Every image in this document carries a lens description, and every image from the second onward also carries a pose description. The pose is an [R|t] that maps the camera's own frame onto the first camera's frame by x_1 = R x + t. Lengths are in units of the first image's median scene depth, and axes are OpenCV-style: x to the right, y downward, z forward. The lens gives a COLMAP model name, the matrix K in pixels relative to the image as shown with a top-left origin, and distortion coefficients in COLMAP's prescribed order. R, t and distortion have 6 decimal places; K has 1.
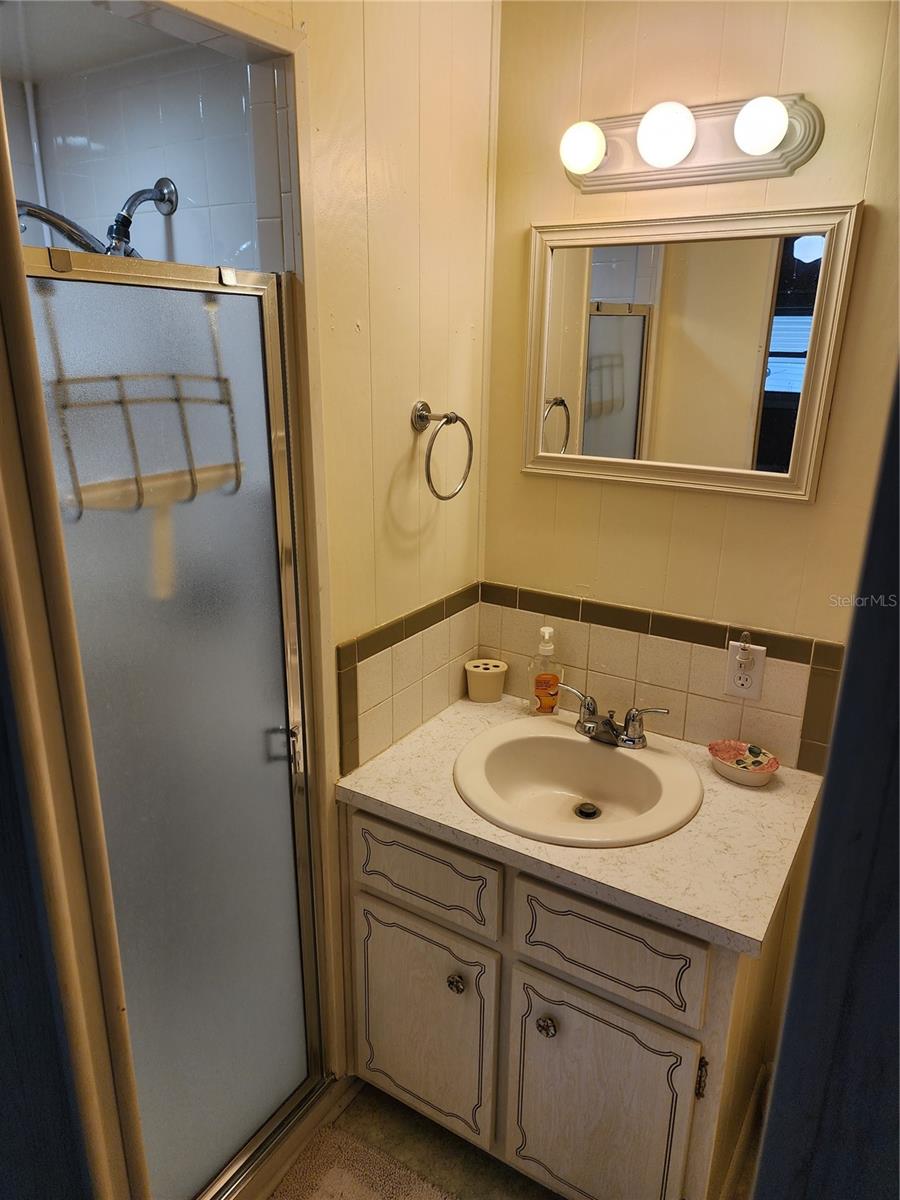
lens RADIAL K [[819.4, 0, 450.0], [0, 819.4, 600.0], [0, 0, 1]] dist [0.033084, -0.002874]
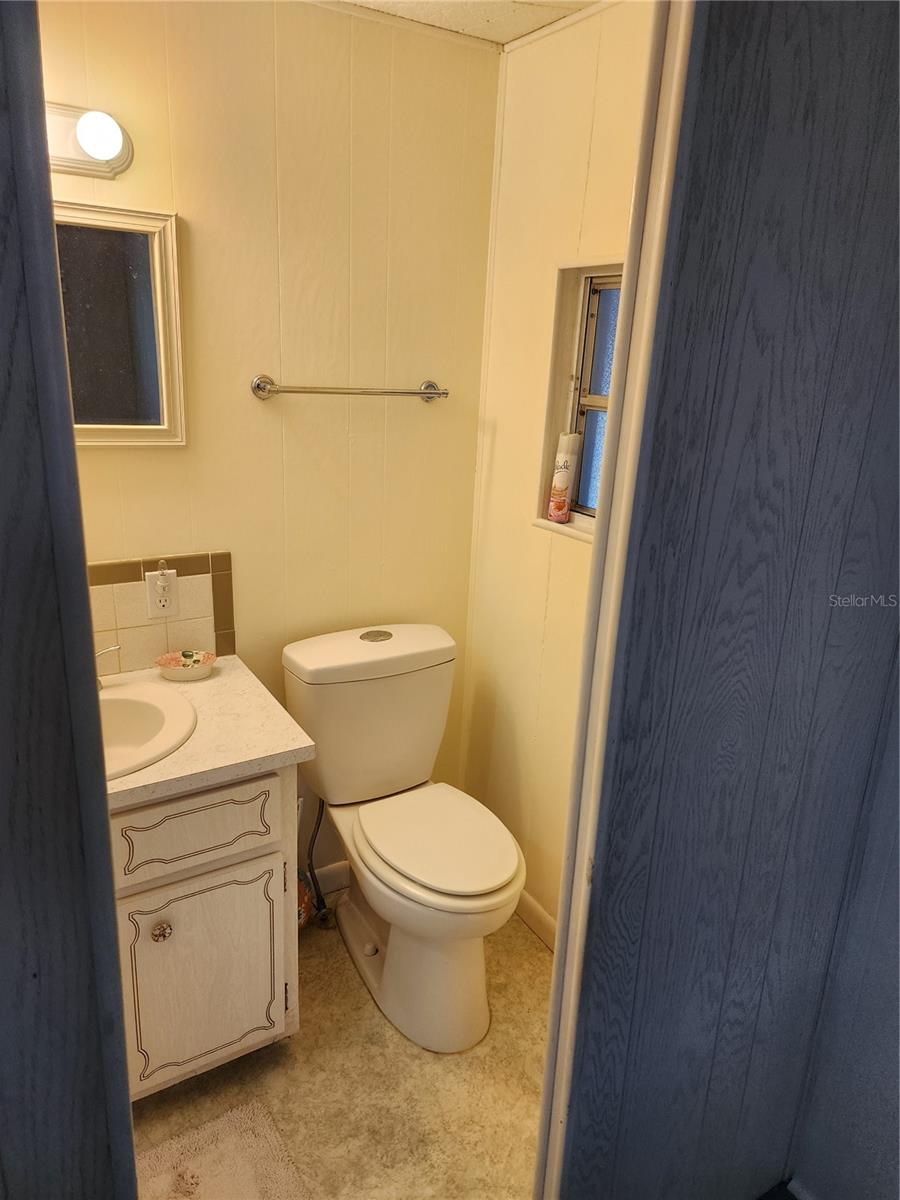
lens RADIAL K [[819.4, 0, 450.0], [0, 819.4, 600.0], [0, 0, 1]] dist [0.033084, -0.002874]
pose [[0.437087, -0.256046, 0.862204, -0.553498], [0.239009, 0.957222, 0.163099, -0.001547], [-0.867081, 0.134786, 0.479586, 0.067879]]
